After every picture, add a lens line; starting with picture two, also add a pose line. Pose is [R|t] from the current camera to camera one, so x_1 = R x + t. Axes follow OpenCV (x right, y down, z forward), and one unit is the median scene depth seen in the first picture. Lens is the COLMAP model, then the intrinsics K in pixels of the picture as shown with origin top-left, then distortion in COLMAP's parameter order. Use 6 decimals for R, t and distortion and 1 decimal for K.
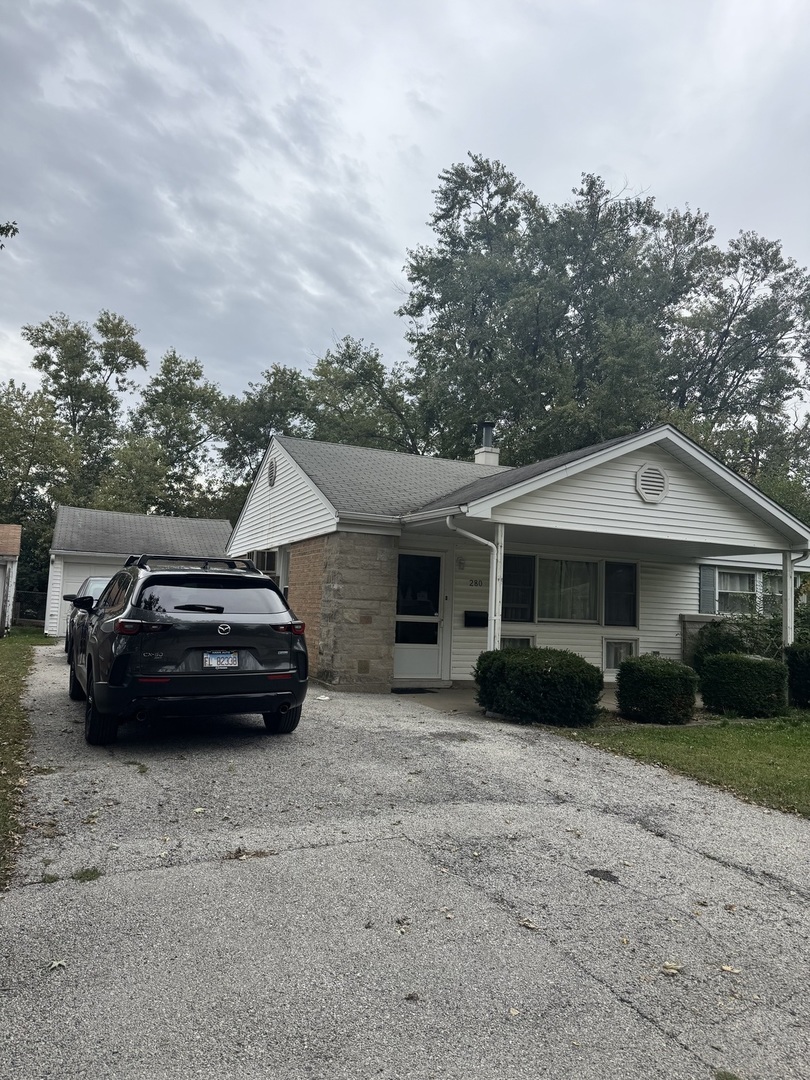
lens RADIAL K [[785.8, 0, 406.0], [0, 785.8, 563.3], [0, 0, 1]] dist [0.099683, -0.001700]
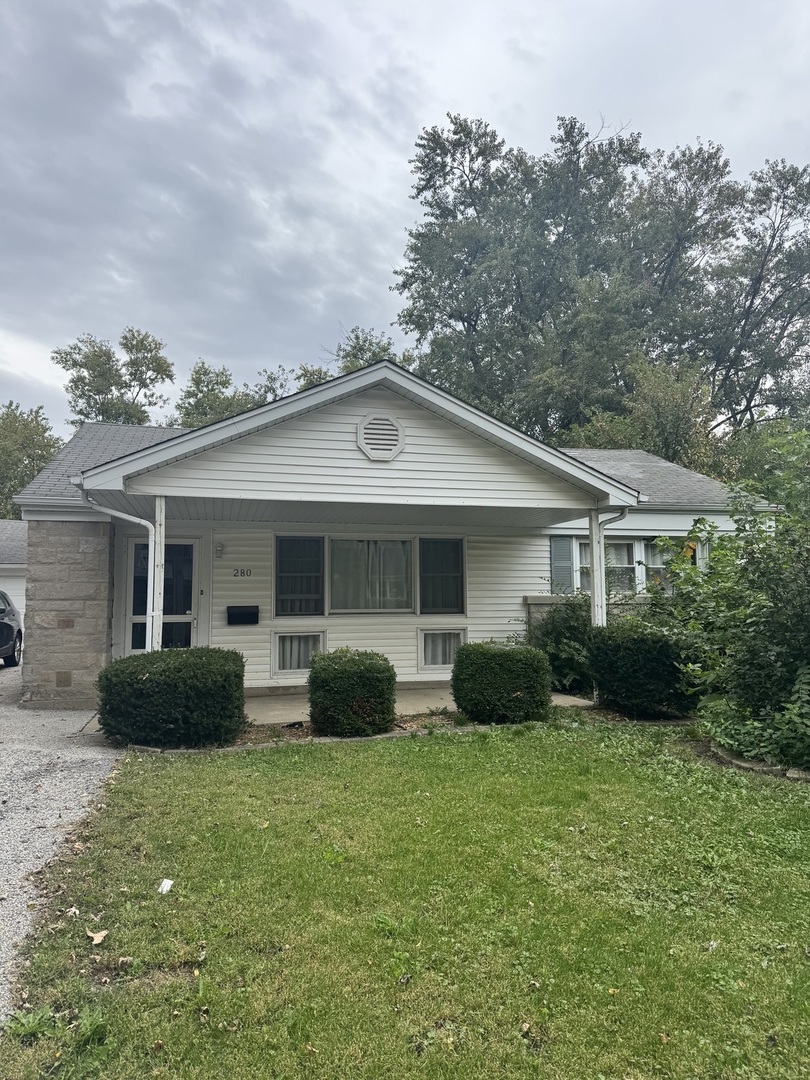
lens RADIAL K [[785.8, 0, 406.0], [0, 785.8, 563.3], [0, 0, 1]] dist [0.099683, -0.001700]
pose [[0.988429, -0.059010, -0.139732, 0.130262], [0.059060, 0.998247, -0.003794, 0.009734], [0.139711, -0.004503, 0.990182, 0.061389]]
